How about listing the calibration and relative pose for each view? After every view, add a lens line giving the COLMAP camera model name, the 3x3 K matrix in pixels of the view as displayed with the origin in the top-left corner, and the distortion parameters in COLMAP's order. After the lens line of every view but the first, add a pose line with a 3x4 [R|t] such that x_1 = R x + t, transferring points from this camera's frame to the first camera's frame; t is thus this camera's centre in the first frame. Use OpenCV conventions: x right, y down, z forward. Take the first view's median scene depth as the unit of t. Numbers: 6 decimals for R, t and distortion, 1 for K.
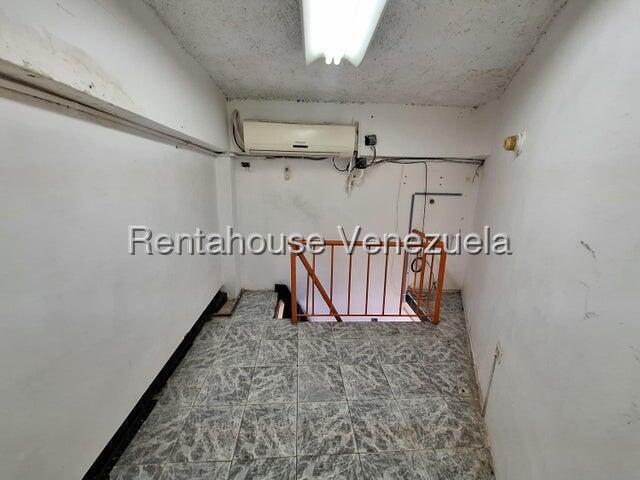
lens RADIAL K [[249.2, 0, 317.9], [0, 249.2, 238.6], [0, 0, 1]] dist [-0.002463, -0.000138]
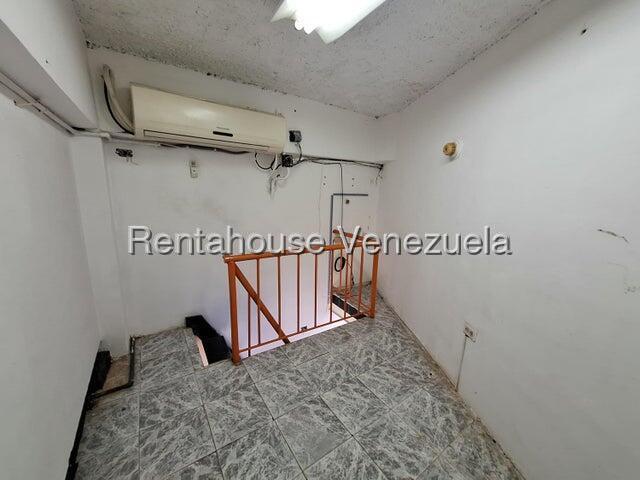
lens RADIAL K [[249.2, 0, 317.9], [0, 249.2, 238.6], [0, 0, 1]] dist [-0.002463, -0.000138]
pose [[0.861080, -0.095427, 0.499434, -0.209795], [0.099727, 0.994849, 0.018147, -0.030079], [-0.498594, 0.034181, 0.866162, 0.180643]]
